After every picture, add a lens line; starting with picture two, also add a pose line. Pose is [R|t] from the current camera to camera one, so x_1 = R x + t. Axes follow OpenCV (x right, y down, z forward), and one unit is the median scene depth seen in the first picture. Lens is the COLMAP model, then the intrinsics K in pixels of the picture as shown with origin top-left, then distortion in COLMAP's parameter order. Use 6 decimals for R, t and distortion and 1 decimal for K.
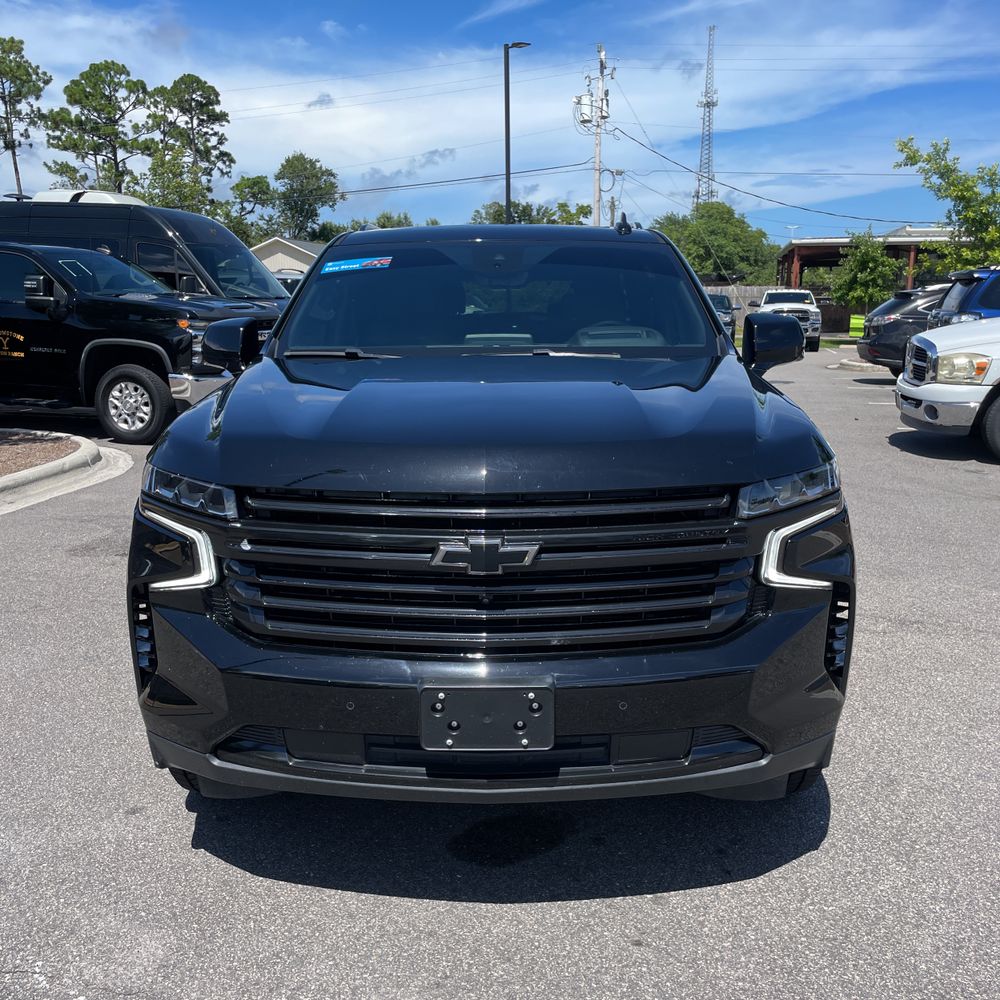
lens RADIAL K [[1021.8, 0, 500.0], [0, 1021.8, 500.0], [0, 0, 1]] dist [0.073933, -0.096309]
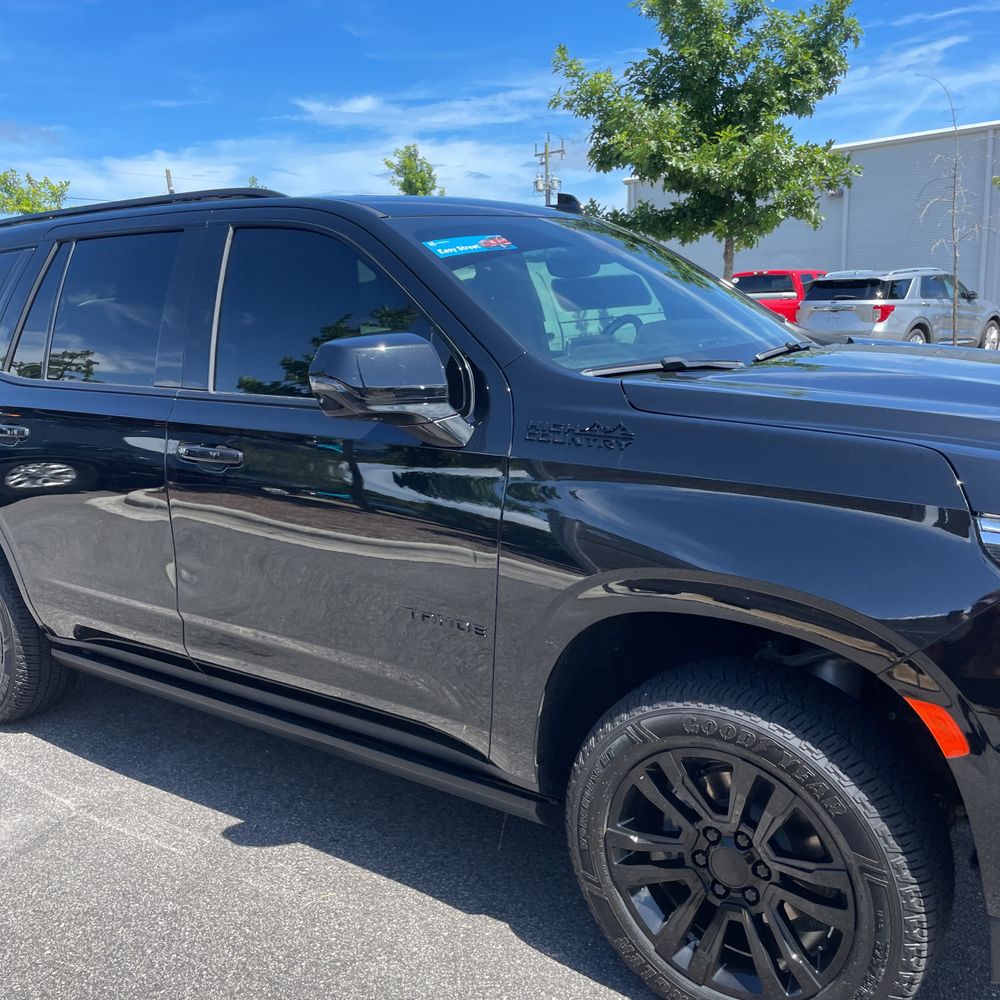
lens RADIAL K [[1021.8, 0, 500.0], [0, 1021.8, 500.0], [0, 0, 1]] dist [0.073933, -0.096309]
pose [[0.565652, -0.178034, 0.805197, -0.068308], [0.193293, 0.977840, 0.080417, -0.011265], [-0.801671, 0.110151, 0.587530, 0.058920]]
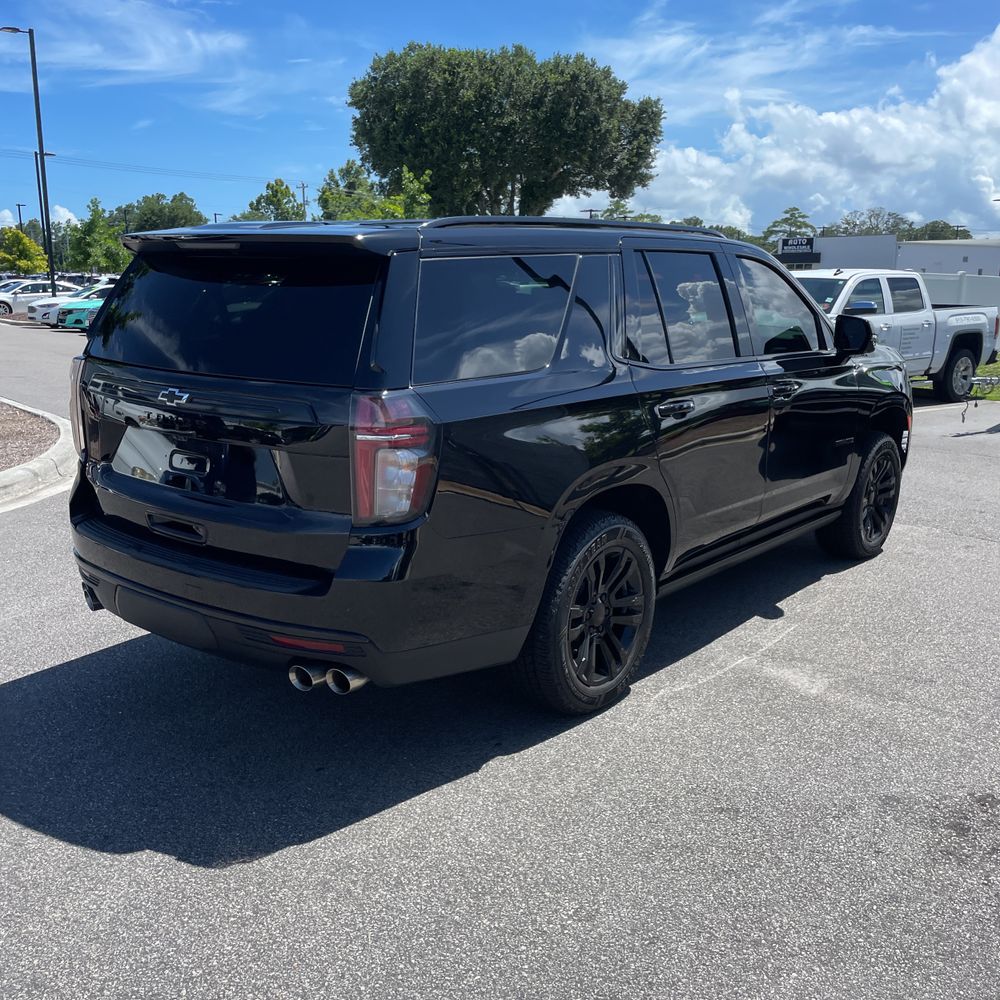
lens RADIAL K [[1034.1, 0, 500.0], [0, 1034.1, 500.0], [0, 0, 1]] dist [0.073222, -0.114070]
pose [[-0.805149, -0.133819, 0.577779, -0.068241], [0.101511, 0.928740, 0.356564, -0.047069], [-0.584321, 0.345738, -0.734189, 0.227468]]
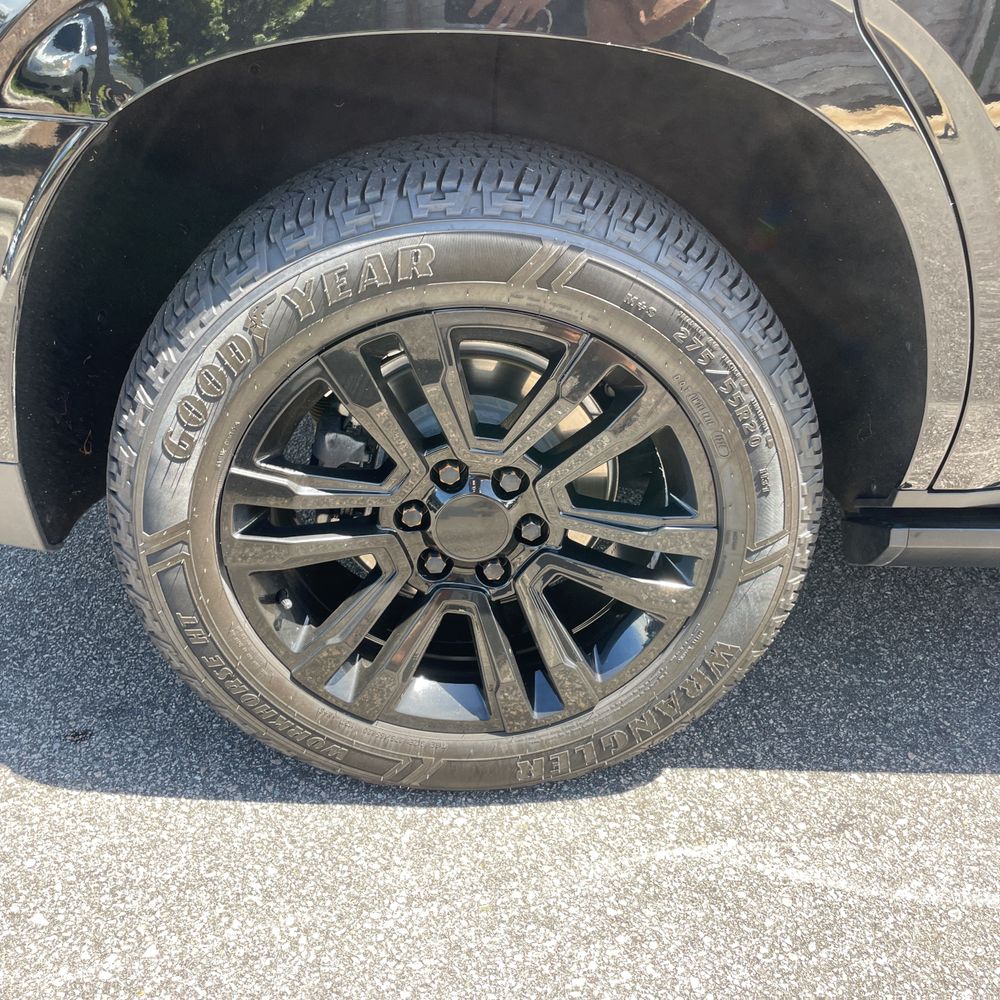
lens RADIAL K [[1021.8, 0, 500.0], [0, 1021.8, 500.0], [0, 0, 1]] dist [0.073933, -0.096309]
pose [[-0.070881, -0.495000, 0.865997, -0.045157], [0.164713, 0.850454, 0.499597, -0.016150], [-0.983791, 0.178053, 0.021252, 0.152916]]
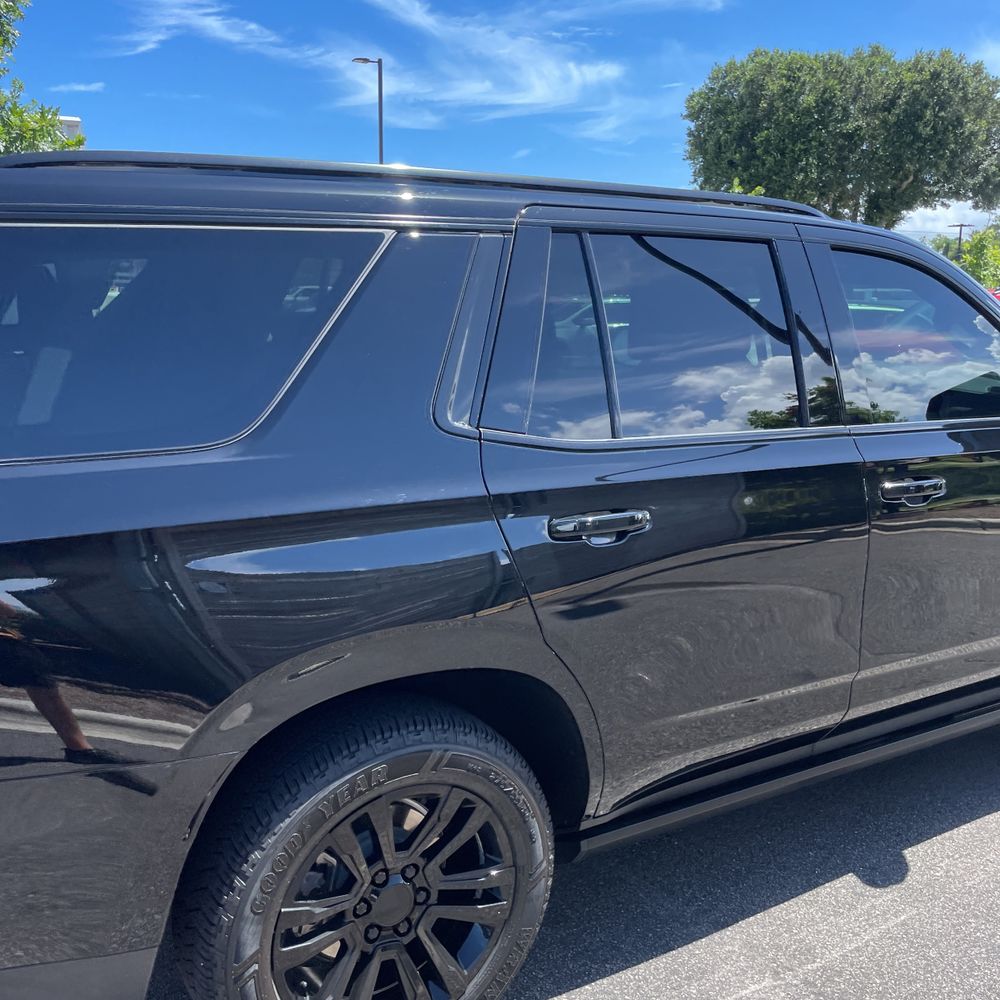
lens RADIAL K [[1021.8, 0, 500.0], [0, 1021.8, 500.0], [0, 0, 1]] dist [0.073933, -0.096309]
pose [[-0.563984, -0.177963, 0.806382, -0.061850], [0.134131, 0.943793, 0.302100, -0.035339], [-0.814820, 0.278541, -0.508413, 0.170599]]
